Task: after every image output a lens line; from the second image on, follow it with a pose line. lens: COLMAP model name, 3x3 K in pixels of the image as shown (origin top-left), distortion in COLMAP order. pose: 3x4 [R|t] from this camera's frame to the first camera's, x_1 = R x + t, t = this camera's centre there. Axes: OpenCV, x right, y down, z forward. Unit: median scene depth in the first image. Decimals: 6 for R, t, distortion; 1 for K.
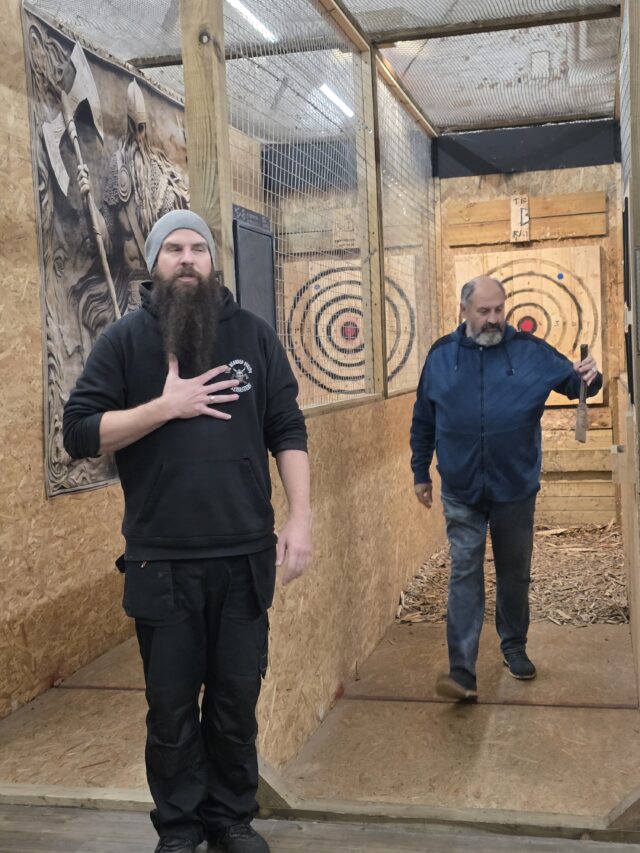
lens RADIAL K [[1137.7, 0, 321.7], [0, 1137.7, 429.8], [0, 0, 1]] dist [0.205151, -0.607821]
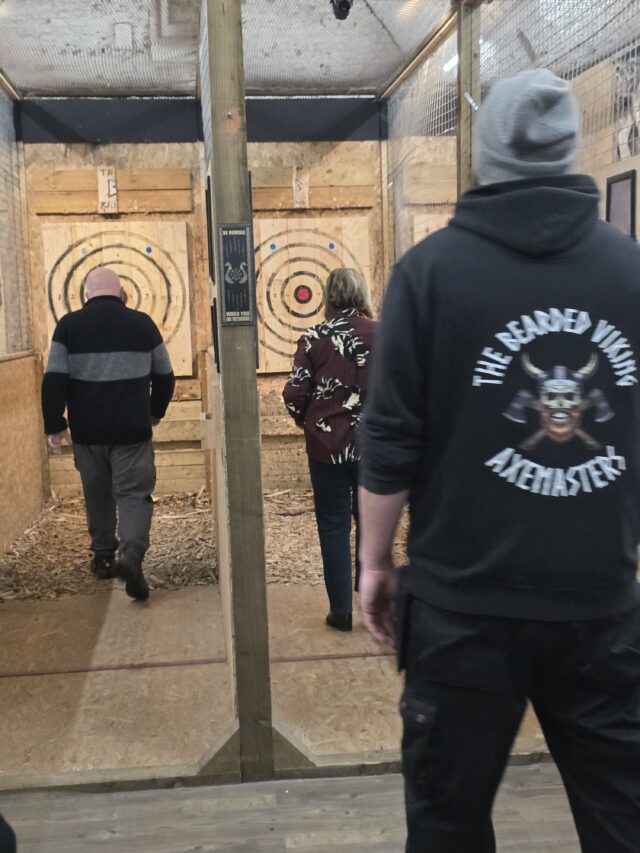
lens RADIAL K [[1140.4, 0, 318.3], [0, 1140.4, 436.8], [0, 0, 1]] dist [0.182262, -0.571070]
pose [[0.939638, -0.020375, 0.341563, -0.002588], [0.010507, 0.999473, 0.030716, 0.002556], [-0.342008, -0.025273, 0.939357, -0.012381]]
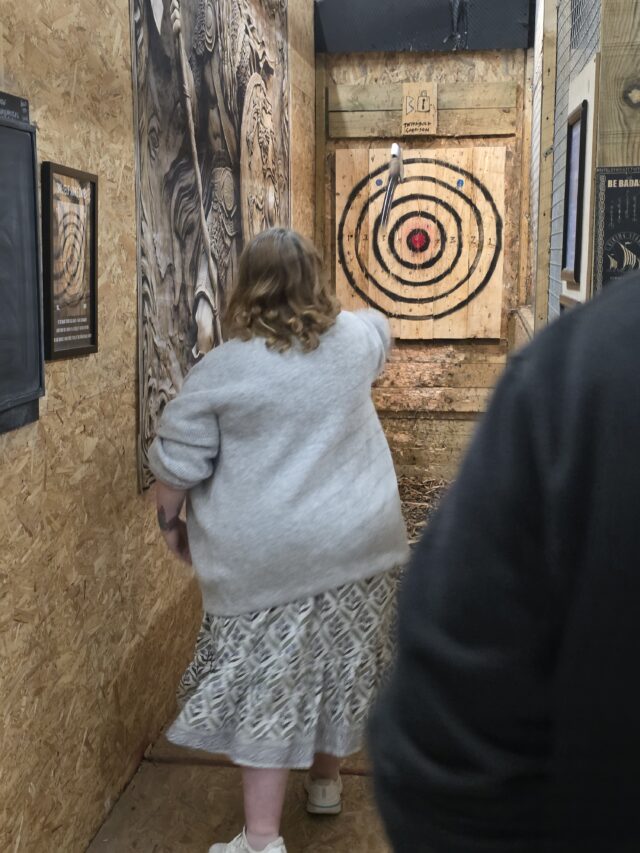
lens RADIAL K [[1129.1, 0, 325.2], [0, 1129.1, 445.3], [0, 0, 1]] dist [0.154395, -0.366083]
pose [[0.993608, 0.018462, 0.111368, -0.177871], [-0.030315, 0.993936, 0.105700, -0.036807], [-0.108742, -0.108400, 0.988142, 0.284295]]
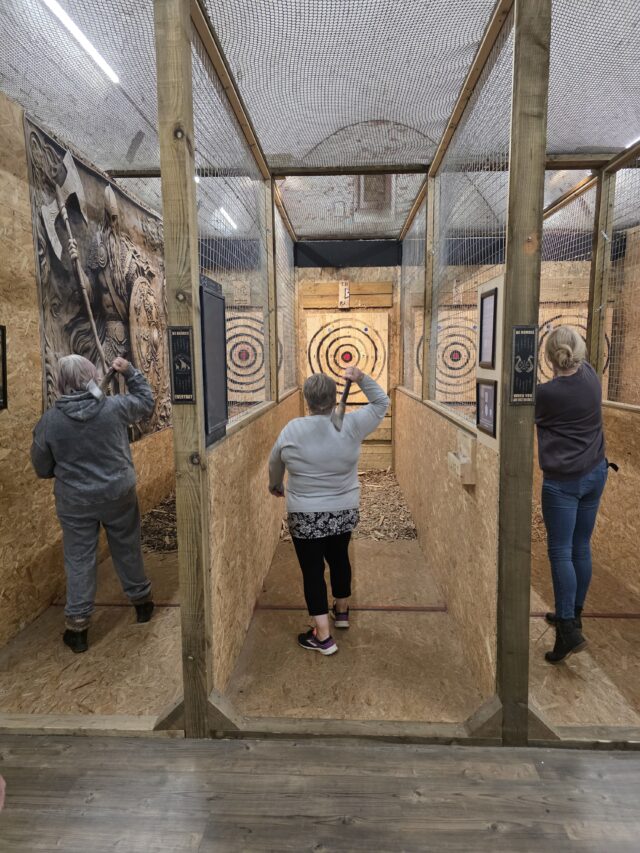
lens RADIAL K [[566.2, 0, 321.2], [0, 566.2, 431.7], [0, 0, 1]] dist [0.090040, -0.100376]
pose [[0.979431, 0.008771, 0.201589, -0.043977], [-0.021447, 0.997921, 0.060784, -0.038757], [-0.200636, -0.063857, 0.977582, 0.210040]]
